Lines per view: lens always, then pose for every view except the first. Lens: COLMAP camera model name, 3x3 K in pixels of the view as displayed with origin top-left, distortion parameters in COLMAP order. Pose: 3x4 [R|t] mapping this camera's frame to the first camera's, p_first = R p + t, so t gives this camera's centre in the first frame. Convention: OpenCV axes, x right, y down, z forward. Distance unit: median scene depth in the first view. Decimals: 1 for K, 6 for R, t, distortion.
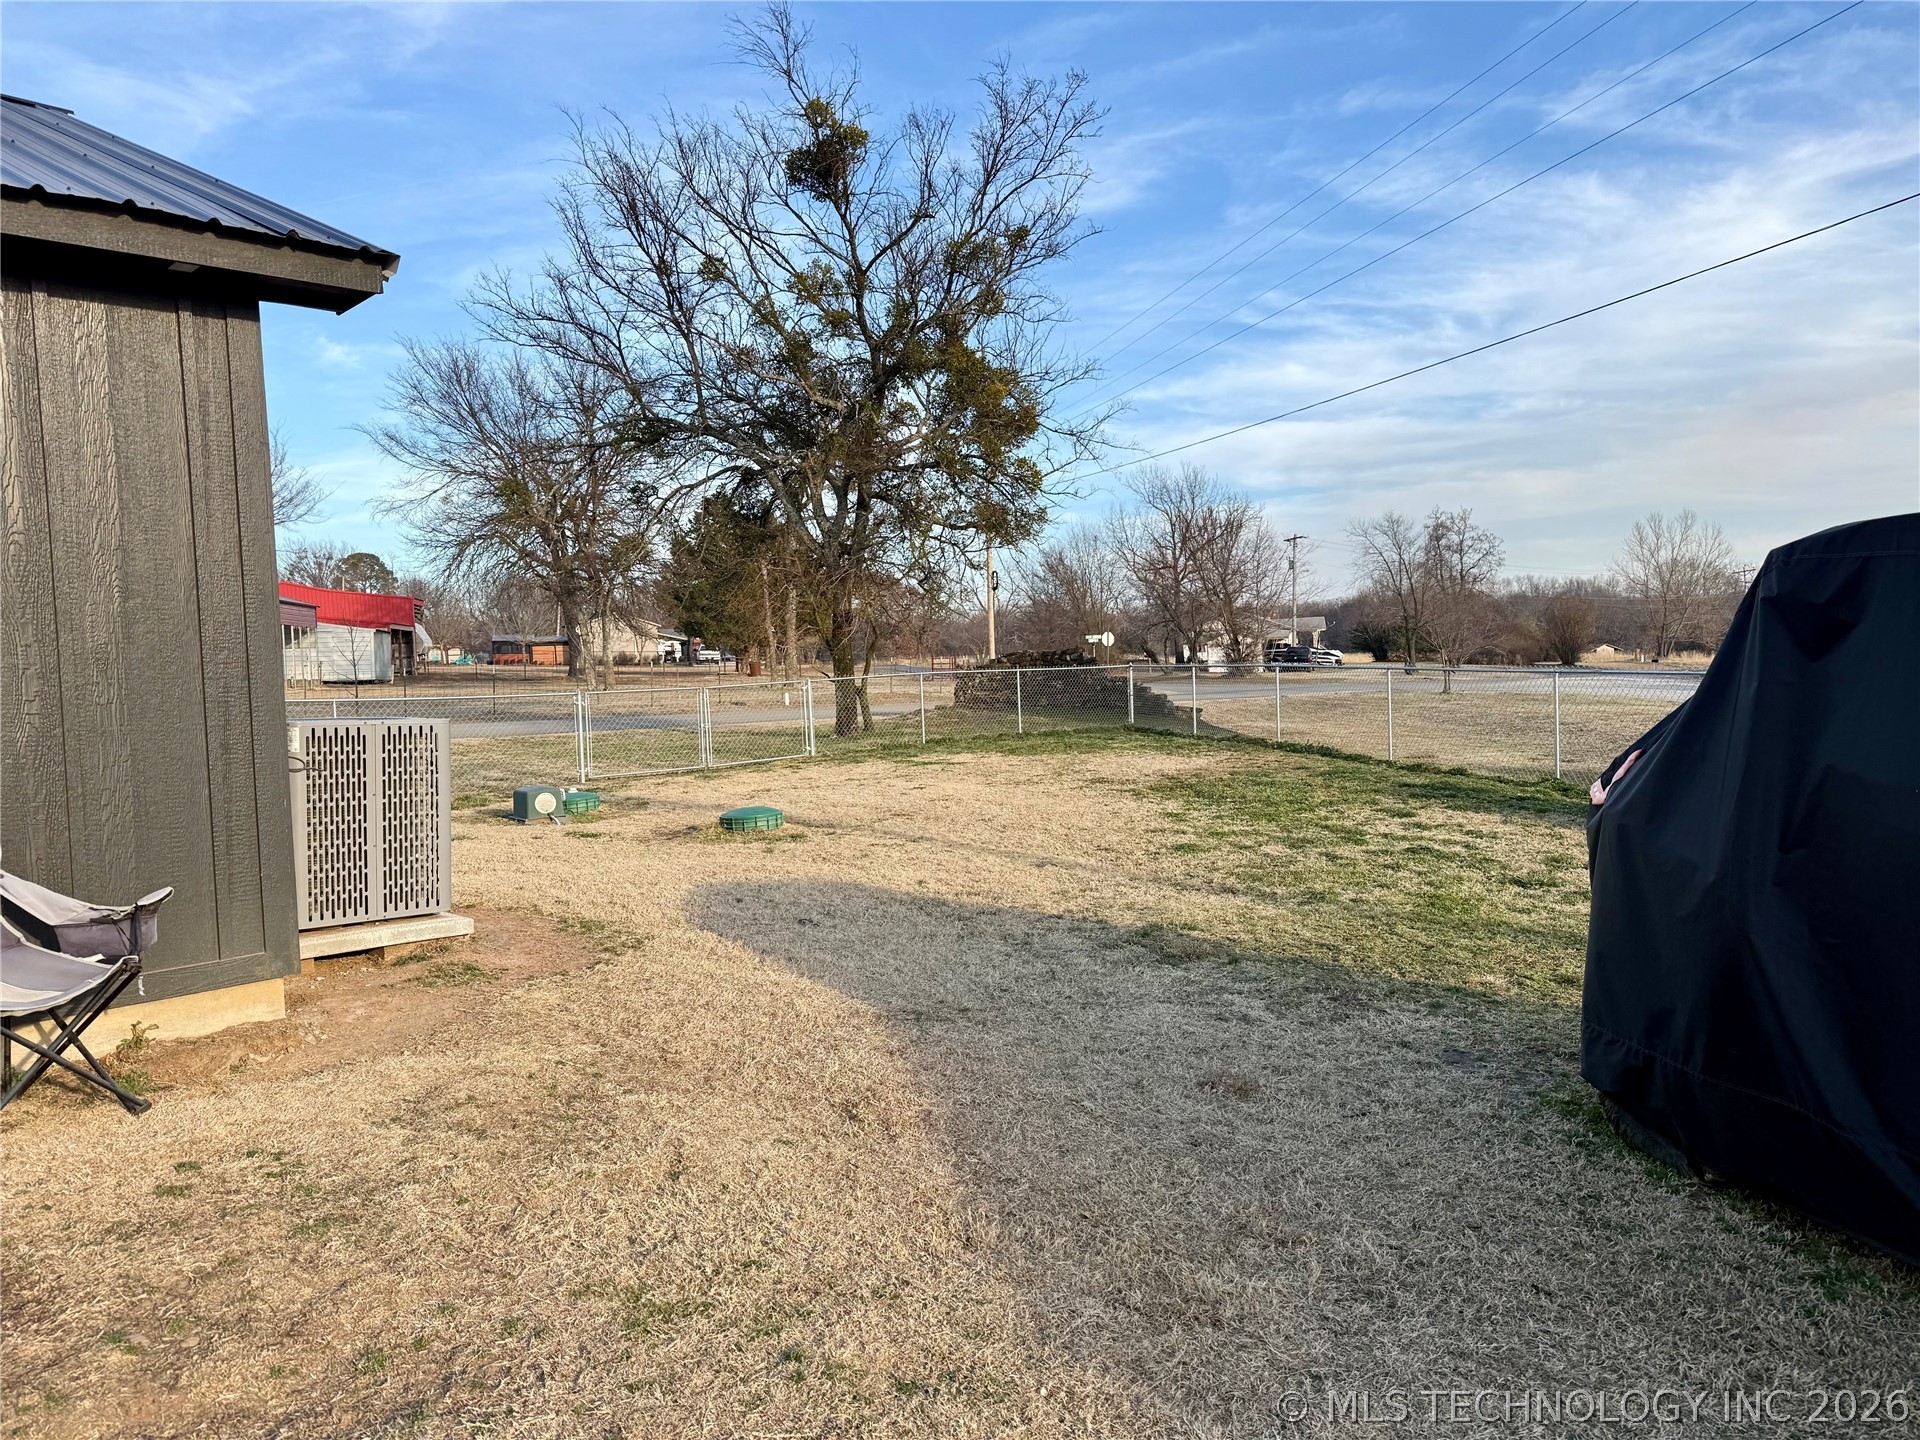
lens RADIAL K [[1346.6, 0, 965.9], [0, 1346.6, 723.9], [0, 0, 1]] dist [0.167714, -0.314260]
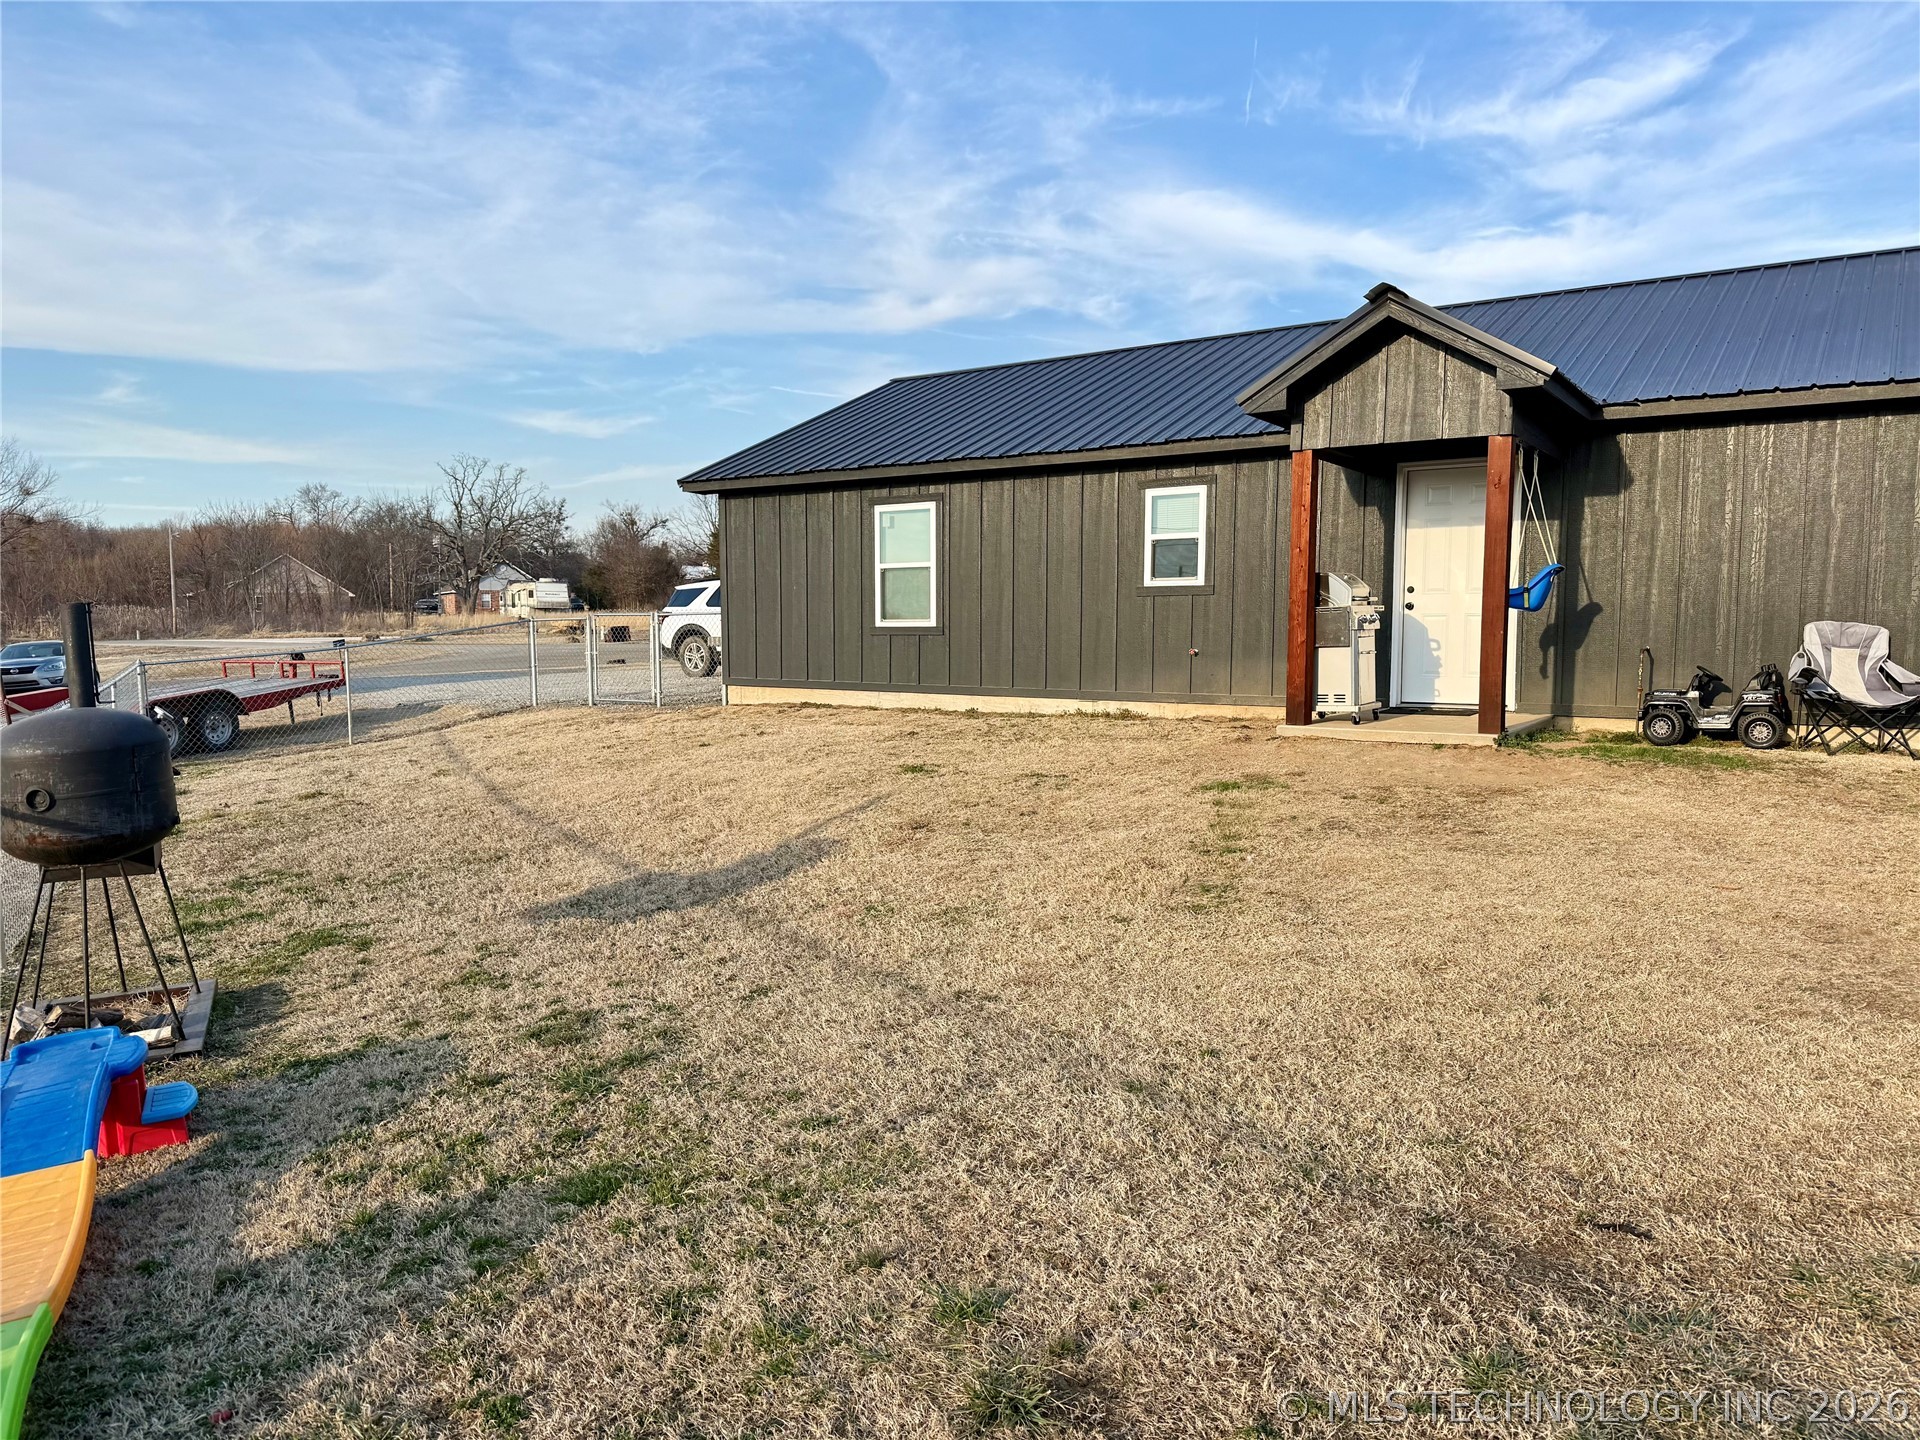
lens RADIAL K [[1346.6, 0, 965.9], [0, 1346.6, 723.9], [0, 0, 1]] dist [0.167714, -0.314260]
pose [[0.178363, 0.112405, -0.977523, 0.243151], [-0.049723, 0.993214, 0.105136, 0.007869], [0.982708, 0.029853, 0.182741, -0.188497]]
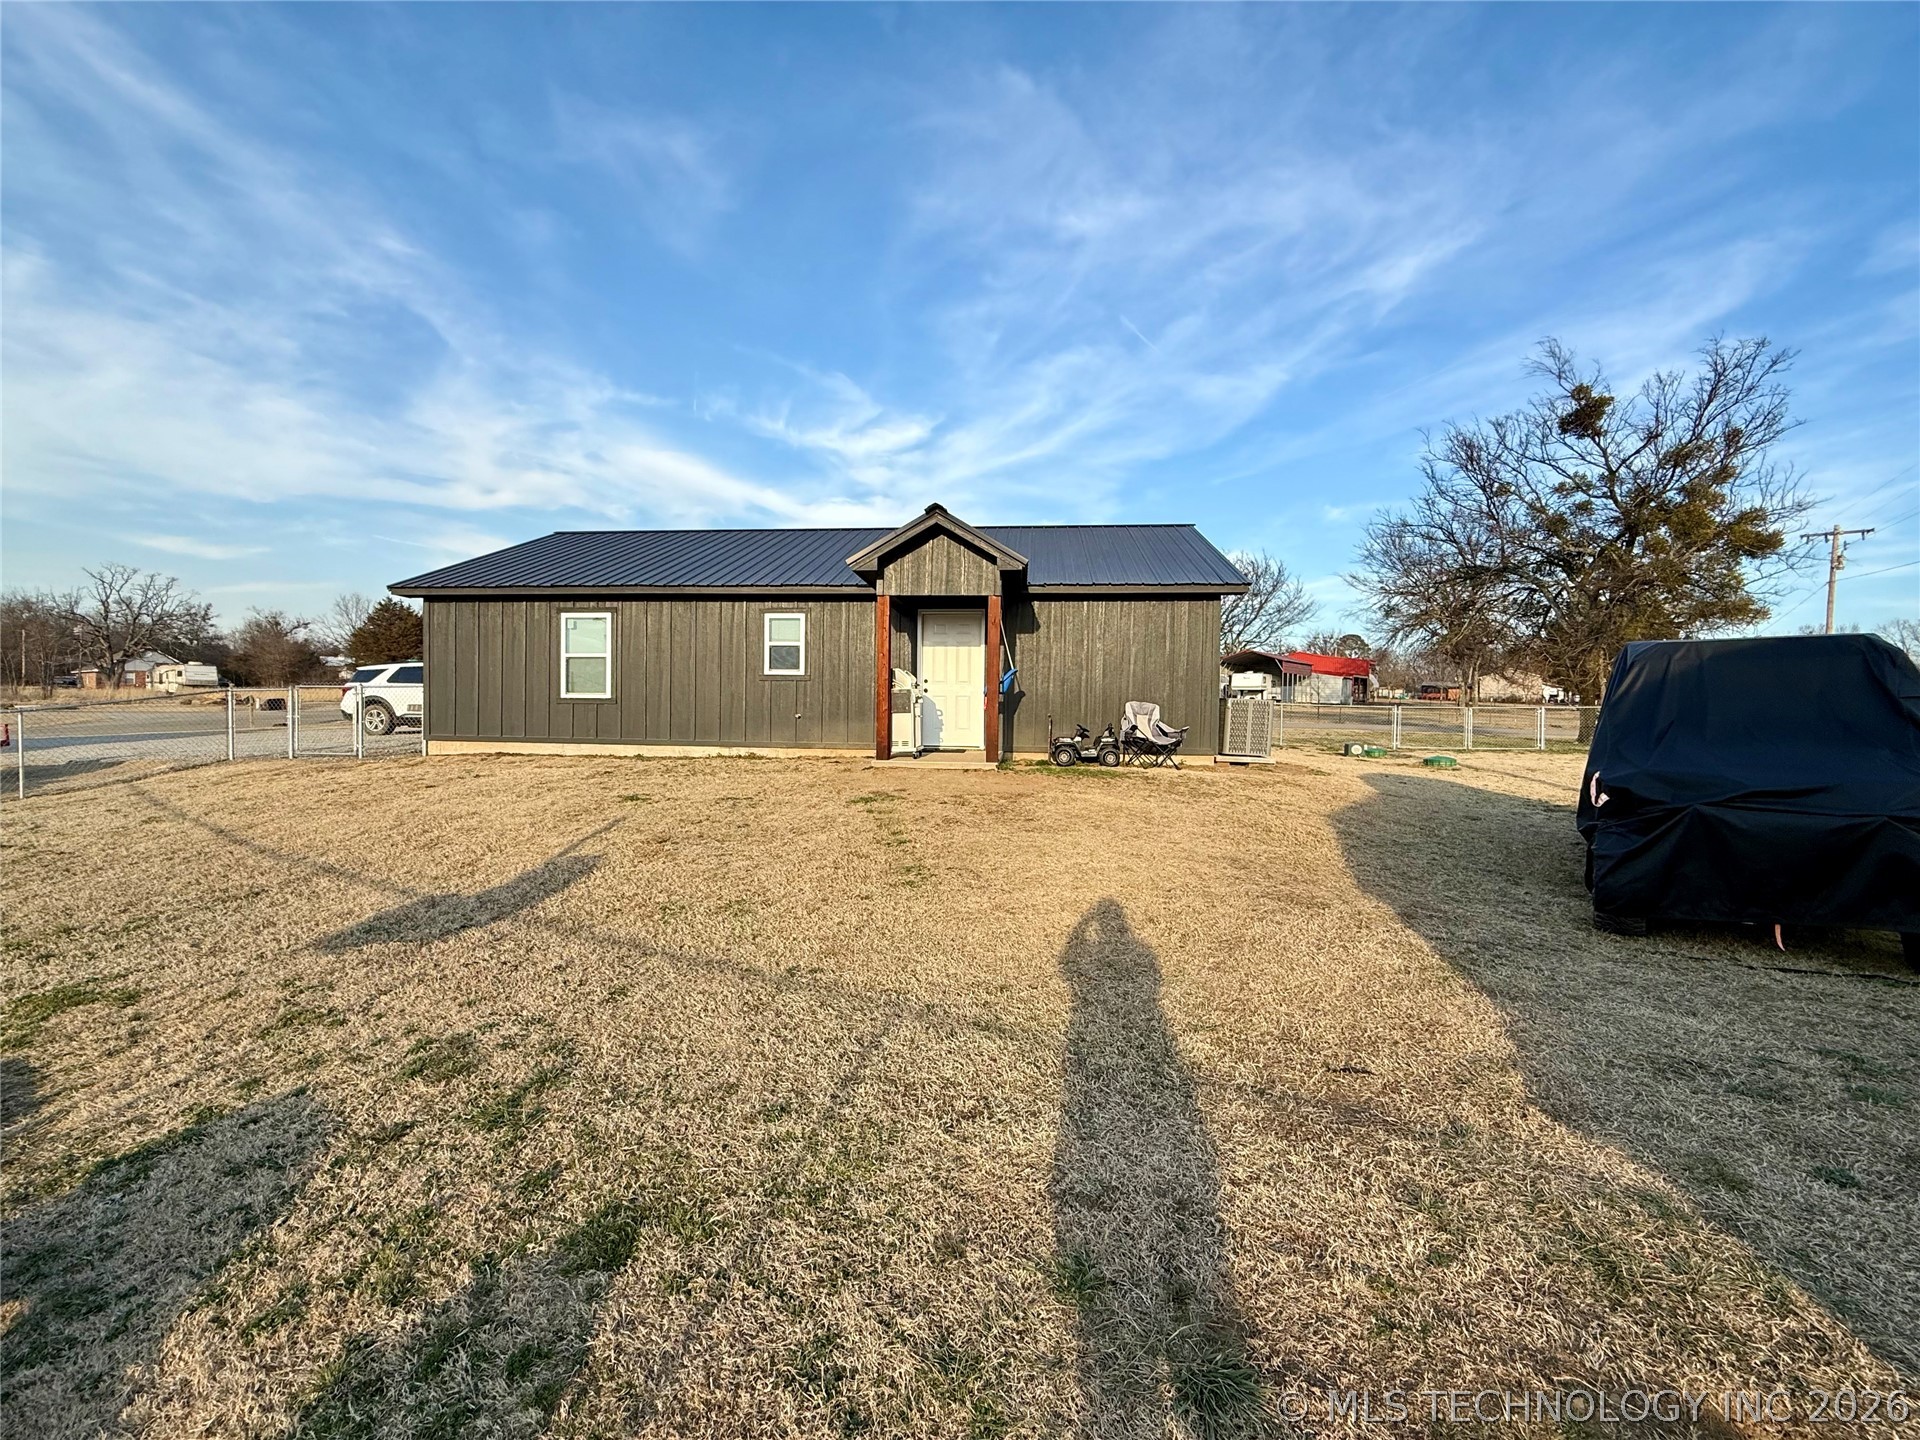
lens RADIAL K [[761.9, 0, 950.4], [0, 761.9, 718.6], [0, 0, 1]] dist [-0.000192, 0.000207]
pose [[0.624562, 0.059652, -0.778694, 0.168720], [-0.070508, 0.997314, 0.019848, 0.016586], [0.777786, 0.042508, 0.627090, -0.230173]]
